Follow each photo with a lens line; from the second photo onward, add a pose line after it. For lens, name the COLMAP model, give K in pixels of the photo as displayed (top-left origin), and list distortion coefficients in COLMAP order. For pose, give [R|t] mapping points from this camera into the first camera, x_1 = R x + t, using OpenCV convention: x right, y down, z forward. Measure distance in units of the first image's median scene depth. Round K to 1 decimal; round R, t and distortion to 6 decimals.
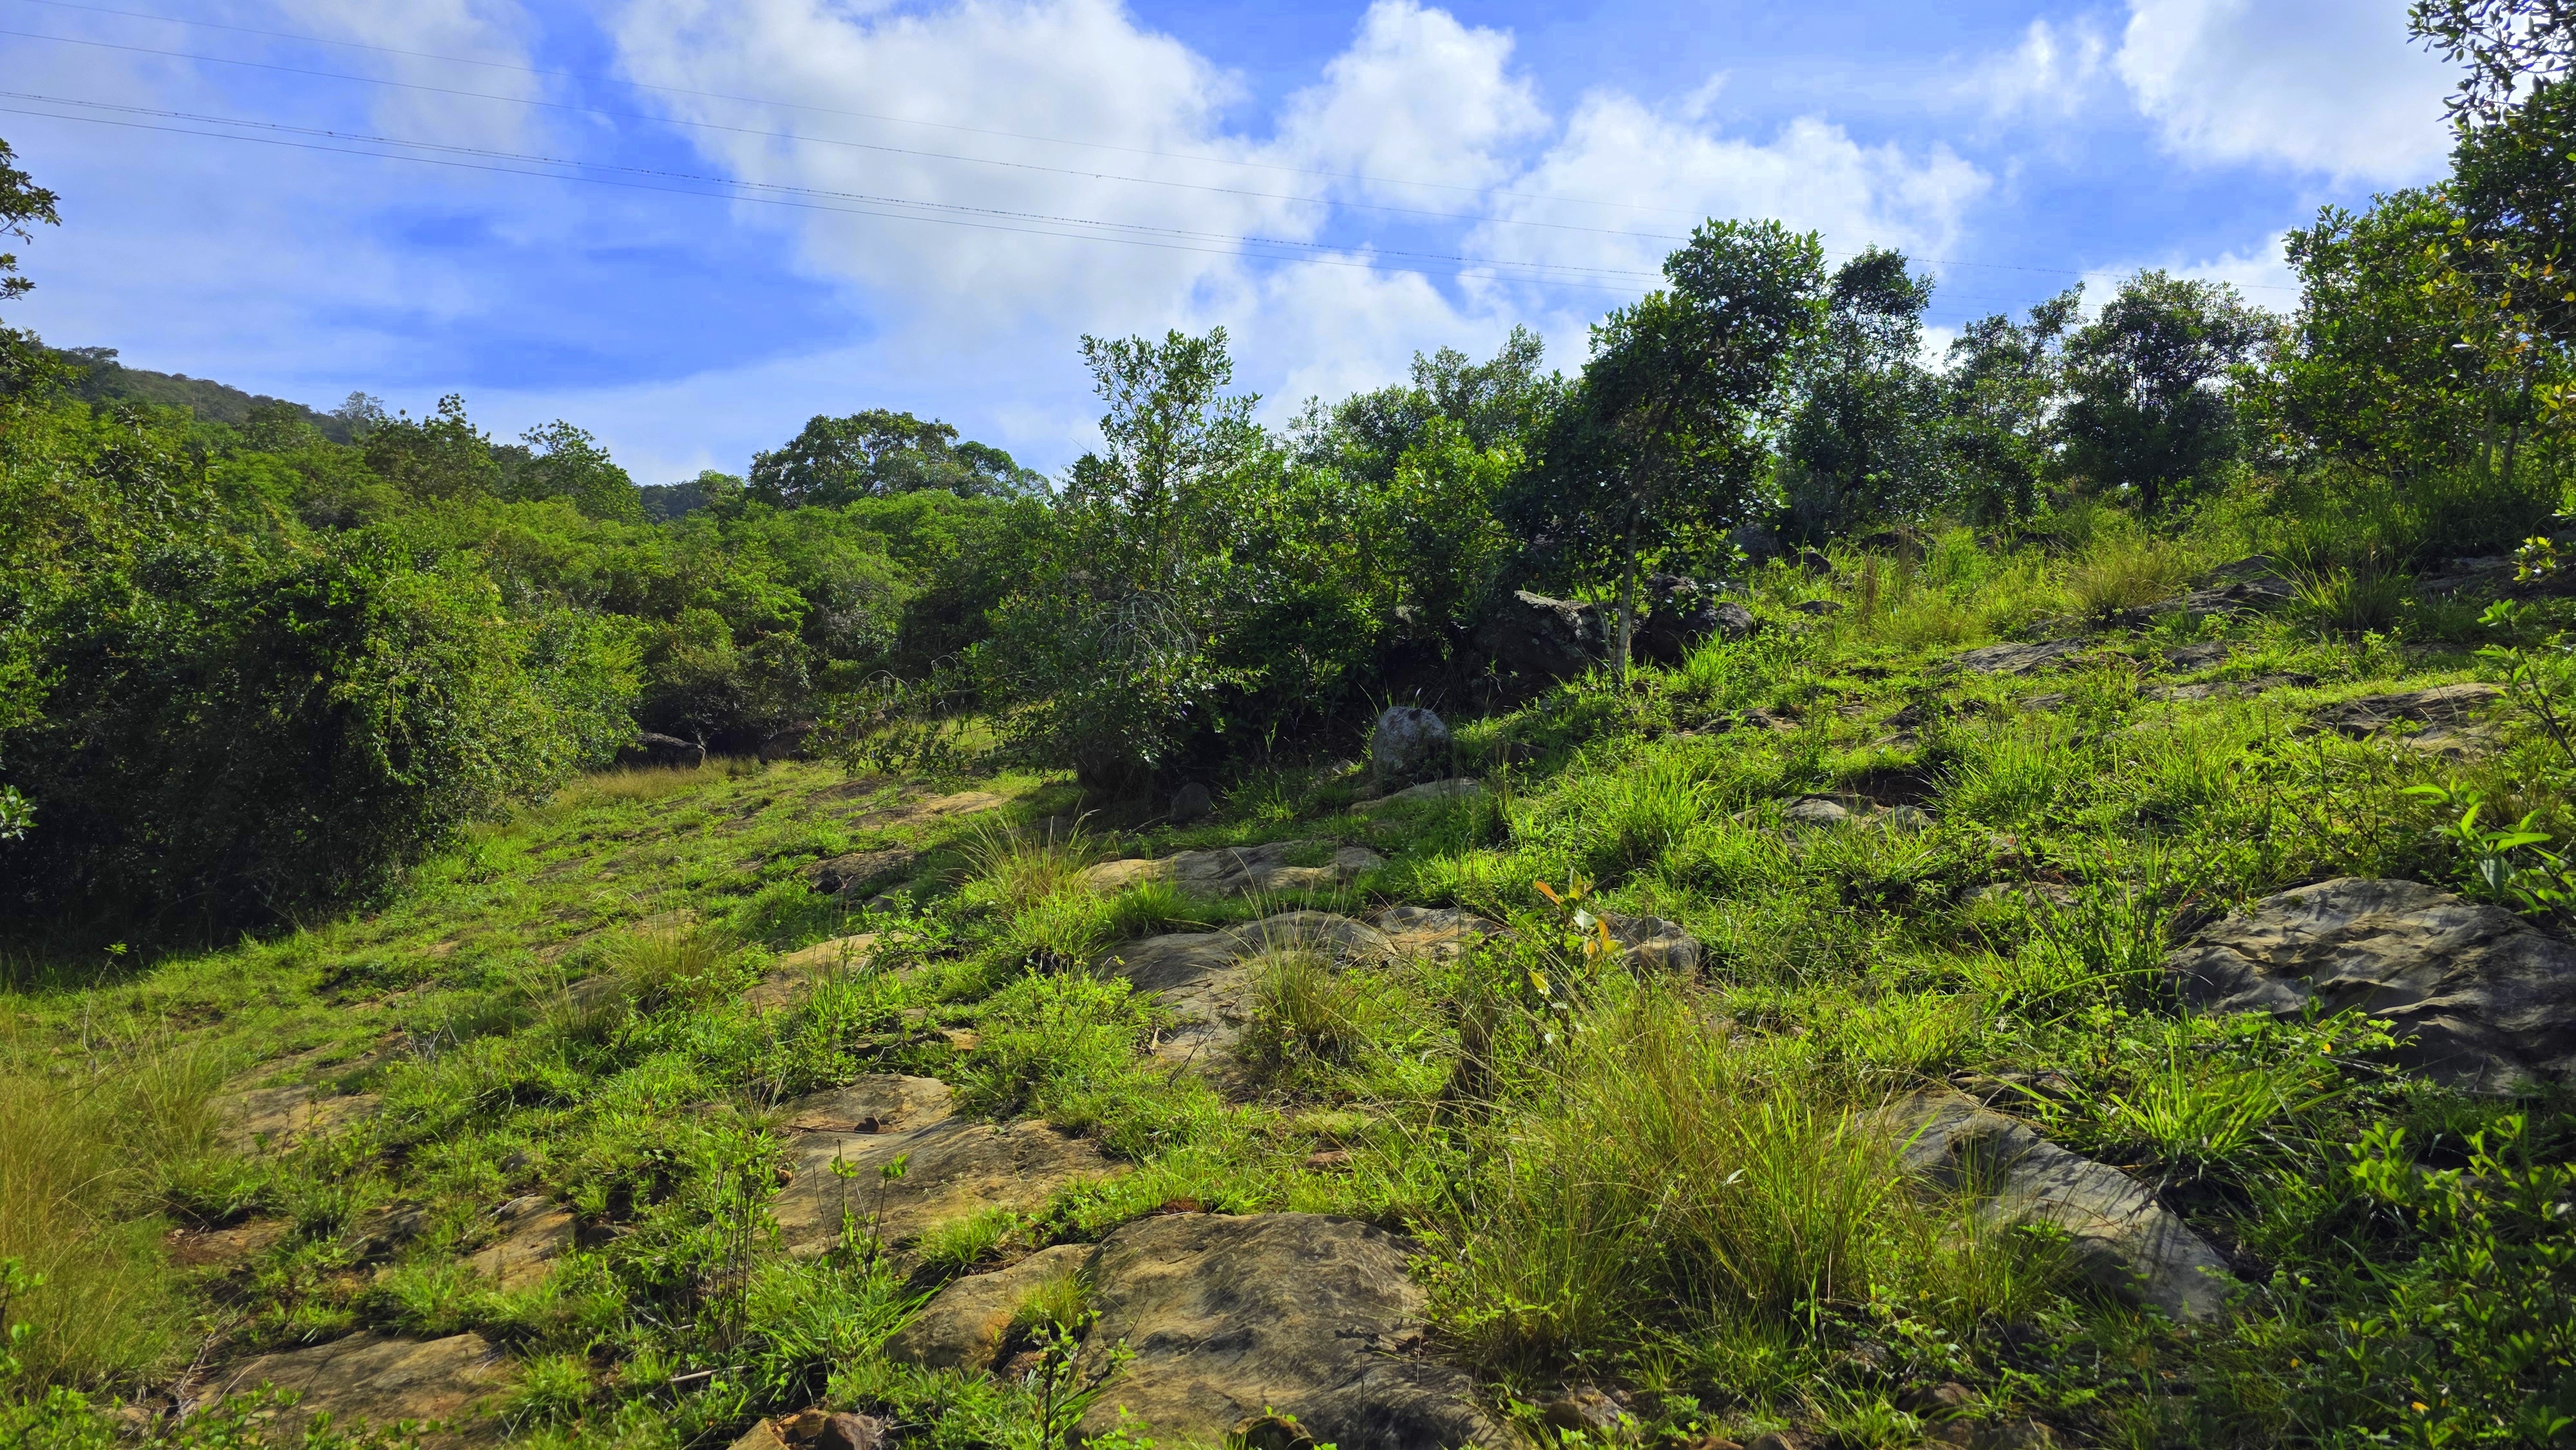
lens RADIAL K [[1710.6, 0, 1278.1], [0, 1710.6, 735.5], [0, 0, 1]] dist [0.055590, -0.060243]
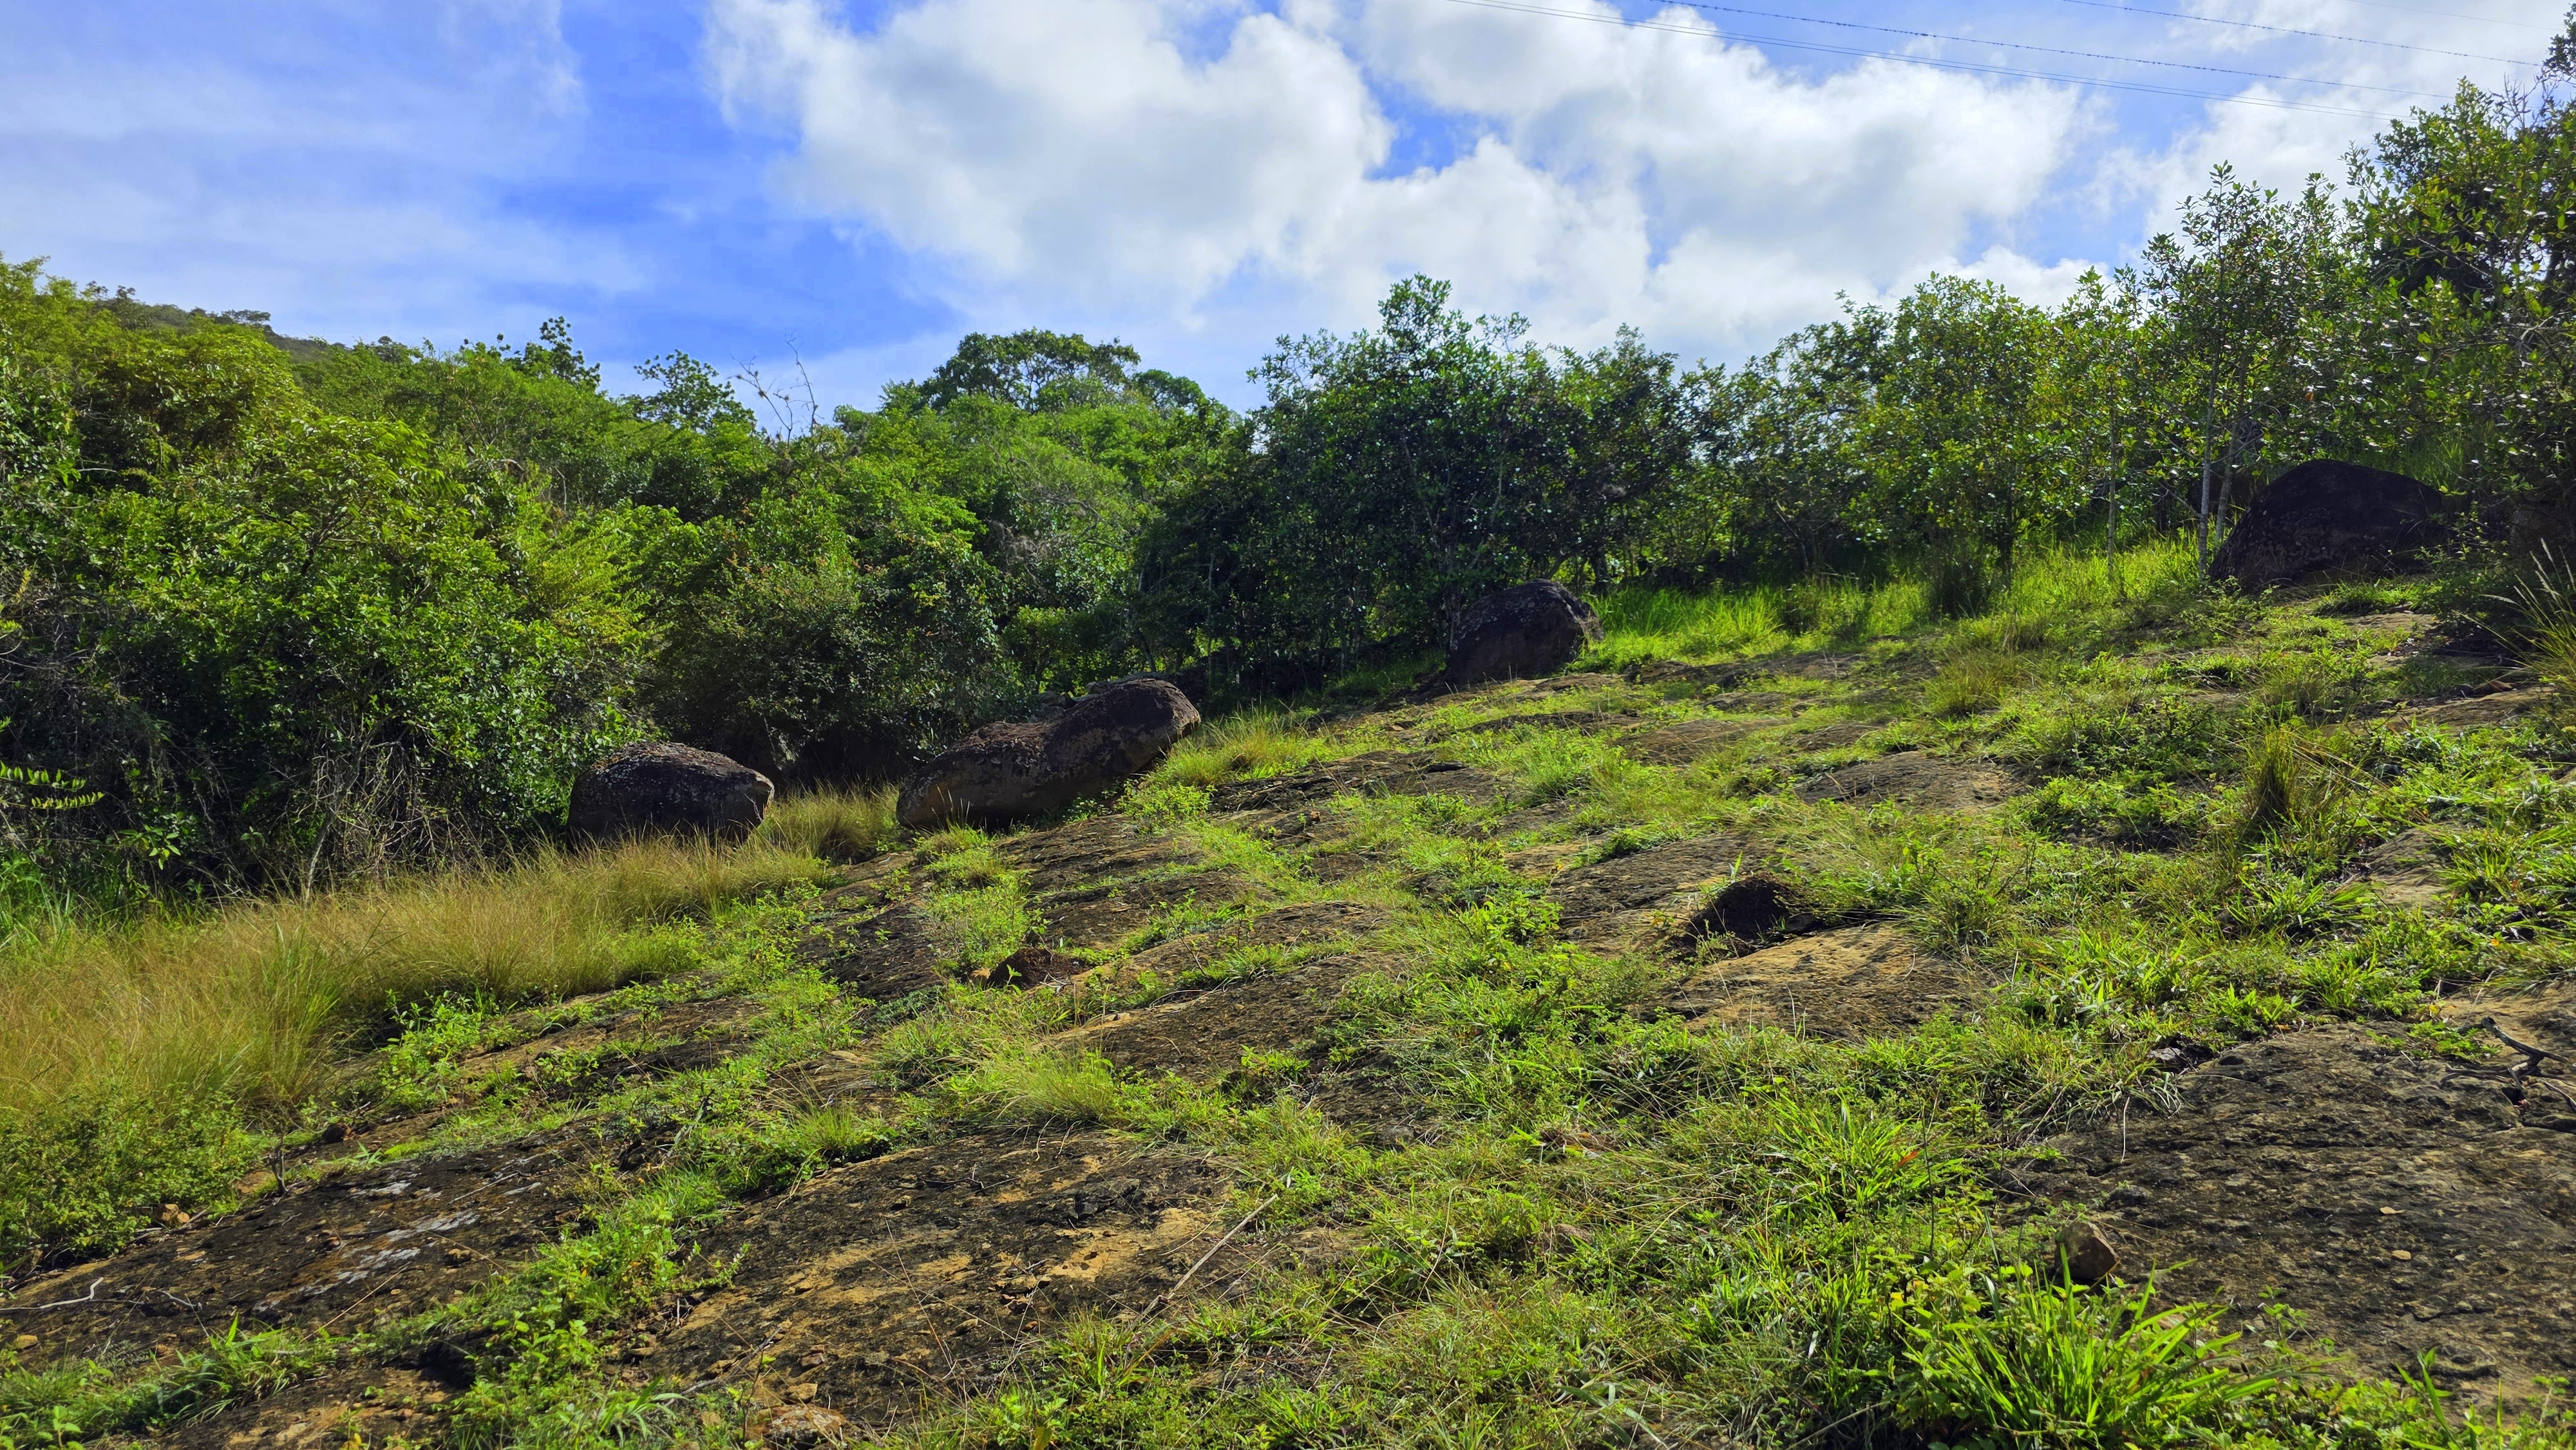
lens RADIAL K [[1710.6, 0, 1215.9], [0, 1710.6, 692.1], [0, 0, 1]] dist [0.055590, -0.060243]
pose [[0.993992, 0.016892, -0.108142, -0.119516], [-0.018830, 0.999679, -0.016926, -0.006447], [0.107821, 0.018860, 0.993991, 0.393417]]
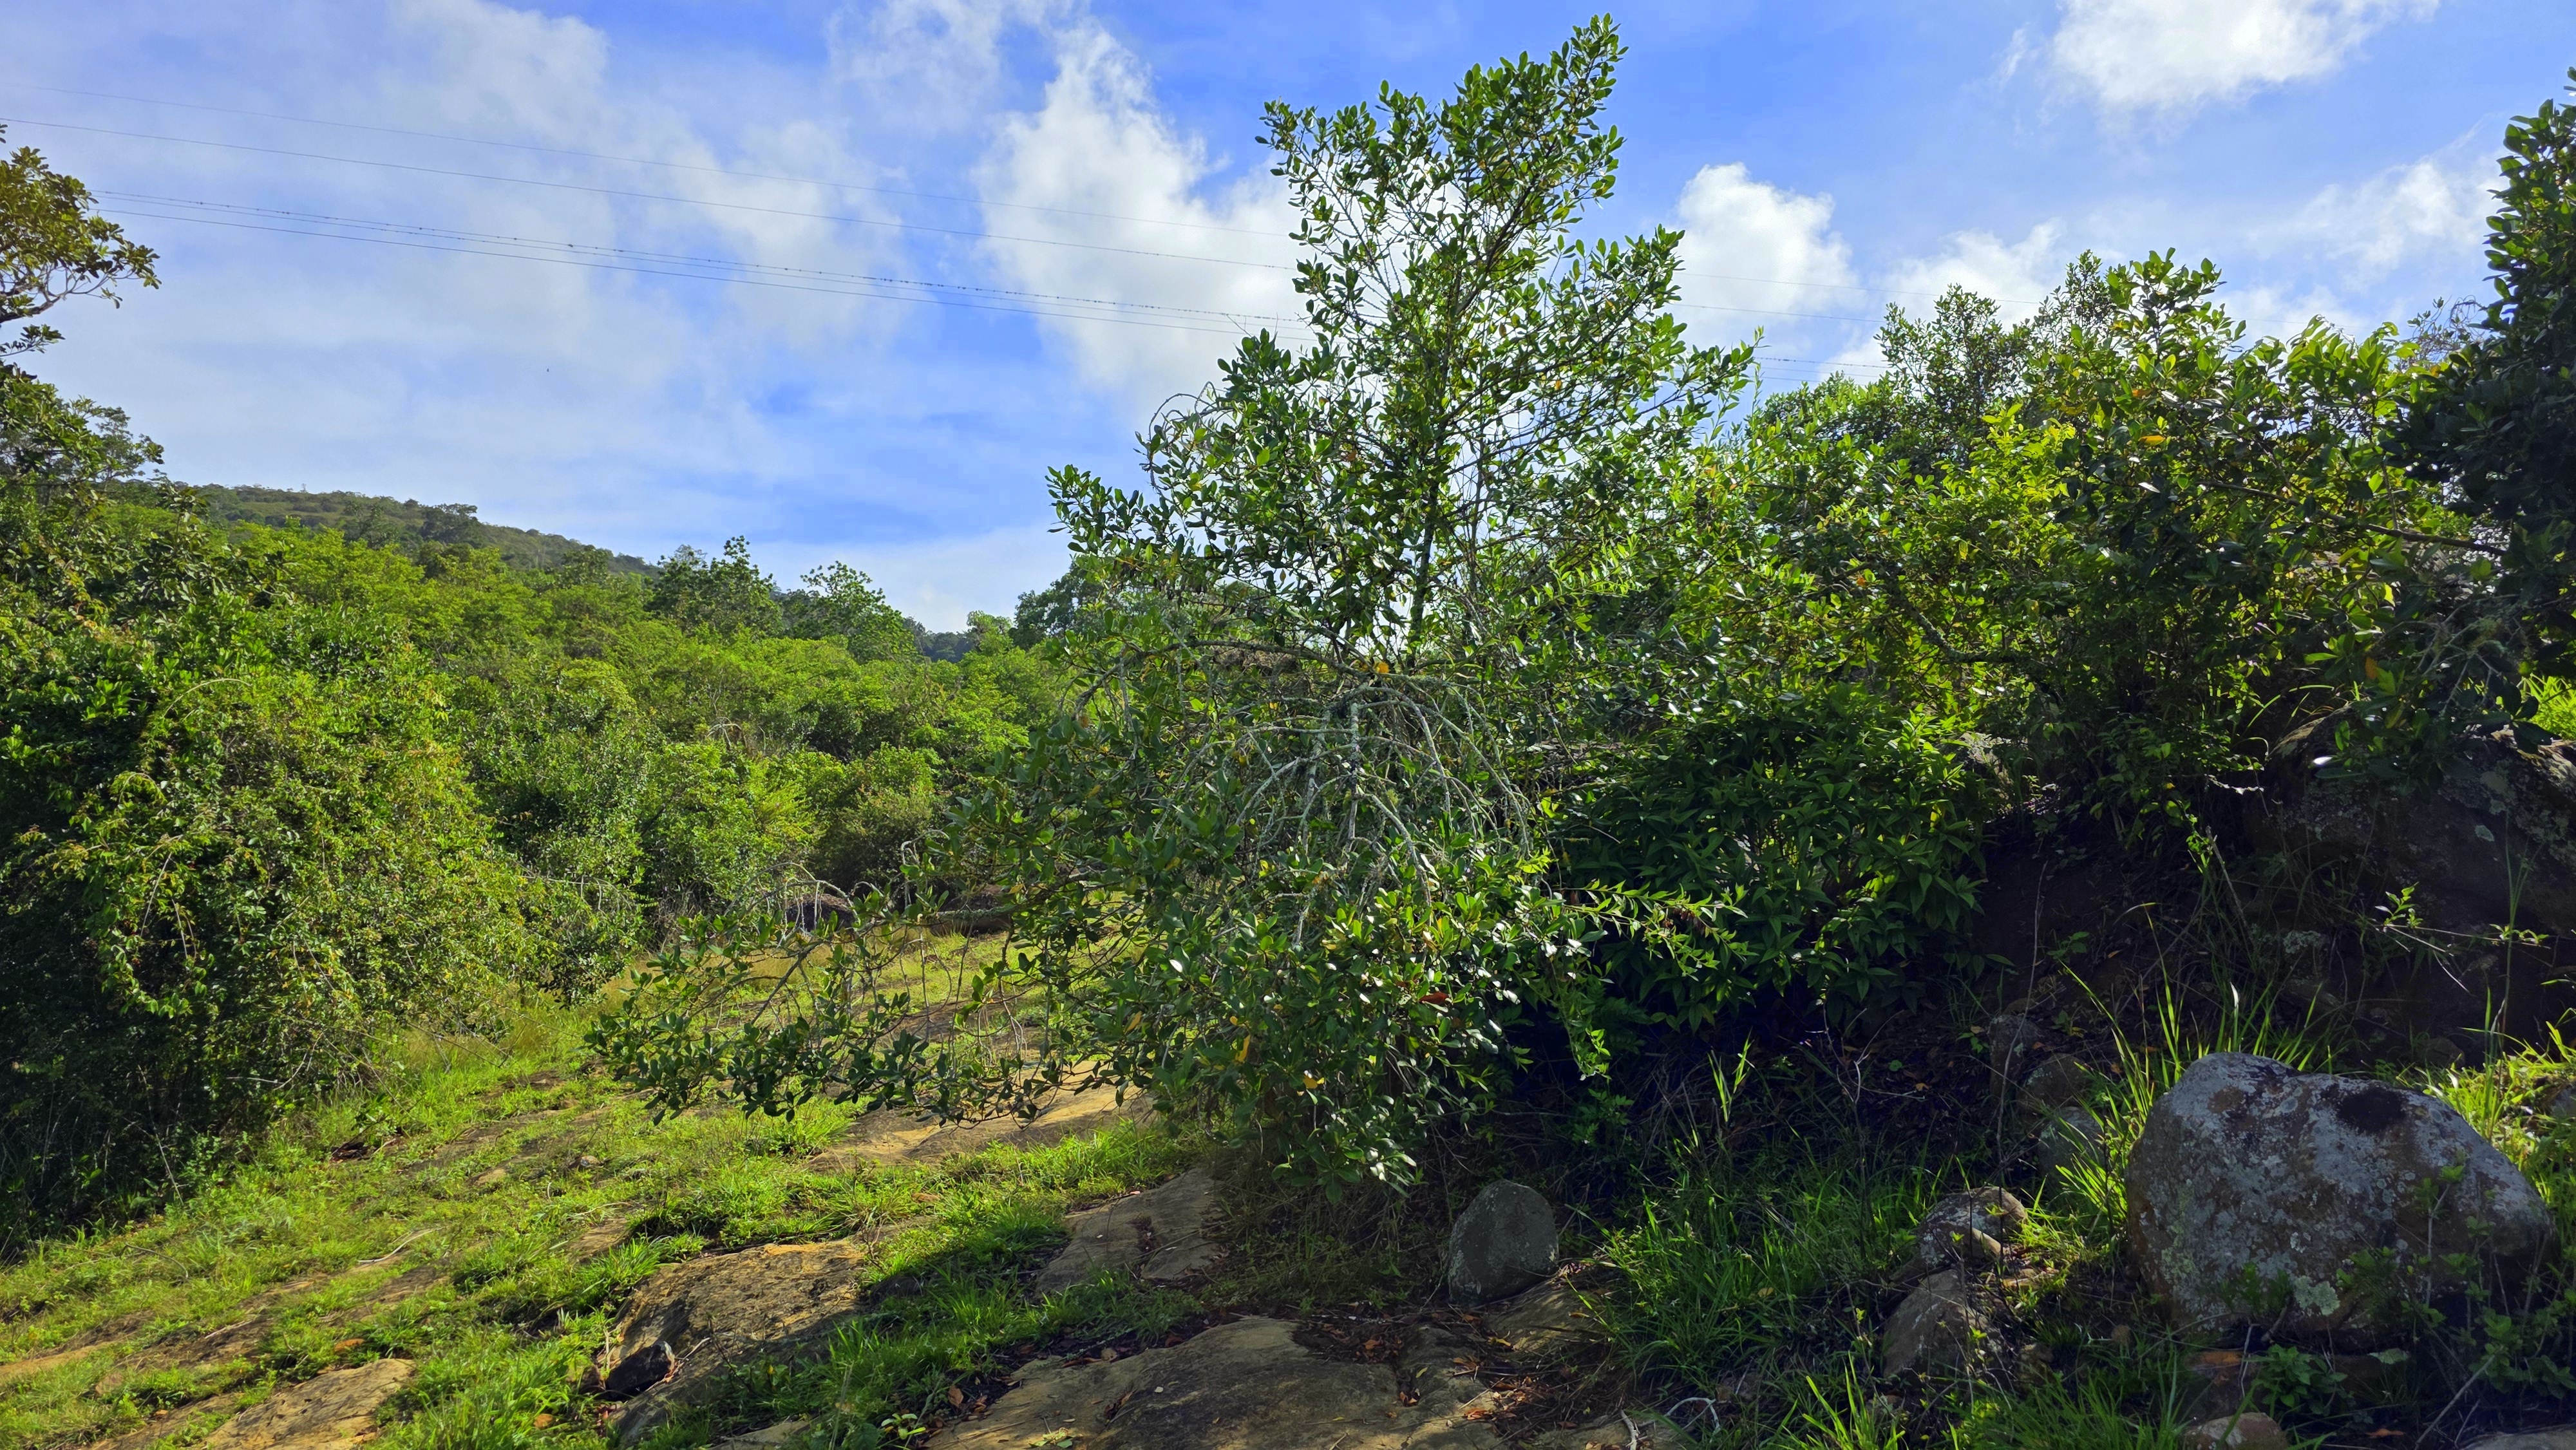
lens RADIAL K [[1710.6, 0, 1259.3], [0, 1710.6, 733.7], [0, 0, 1]] dist [0.055590, -0.060243]
pose [[0.985667, 0.014387, -0.168086, -0.009864], [-0.029218, 0.995858, -0.086095, -0.008825], [0.166151, 0.089772, 0.982005, 0.143778]]
